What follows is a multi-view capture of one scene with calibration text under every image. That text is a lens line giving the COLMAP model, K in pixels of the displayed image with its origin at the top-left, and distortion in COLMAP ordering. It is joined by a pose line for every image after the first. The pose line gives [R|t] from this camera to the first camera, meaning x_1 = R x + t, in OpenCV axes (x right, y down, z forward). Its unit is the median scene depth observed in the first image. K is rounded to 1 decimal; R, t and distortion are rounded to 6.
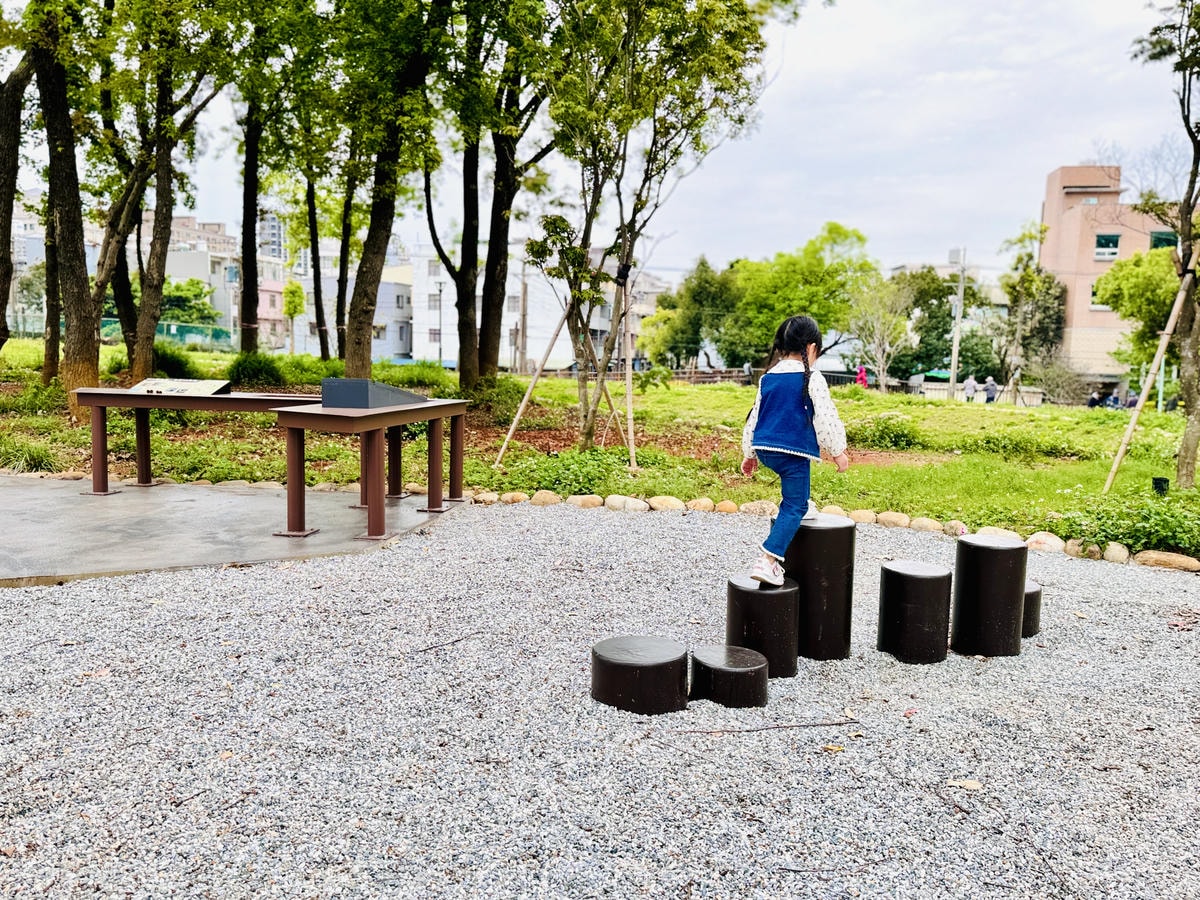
lens RADIAL K [[955.9, 0, 604.3], [0, 955.9, 456.8], [0, 0, 1]] dist [0.032779, -0.005646]
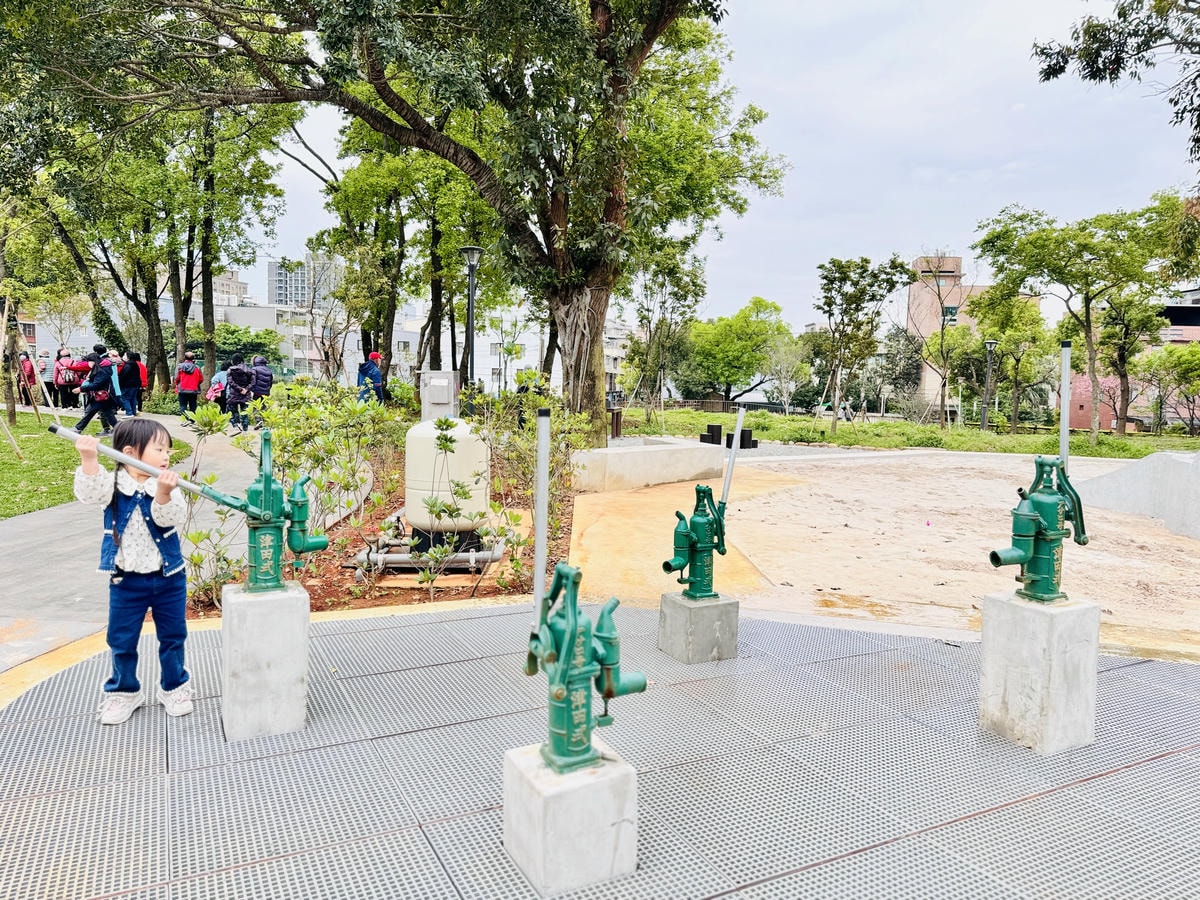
lens RADIAL K [[837.0, 0, 596.3], [0, 837.0, 446.3], [0, 0, 1]] dist [0.039046, -0.008285]
pose [[0.999542, 0.002561, 0.030148, -0.034503], [-0.001456, 0.999328, -0.036617, 0.020002], [-0.030222, 0.036556, 0.998875, -0.211577]]
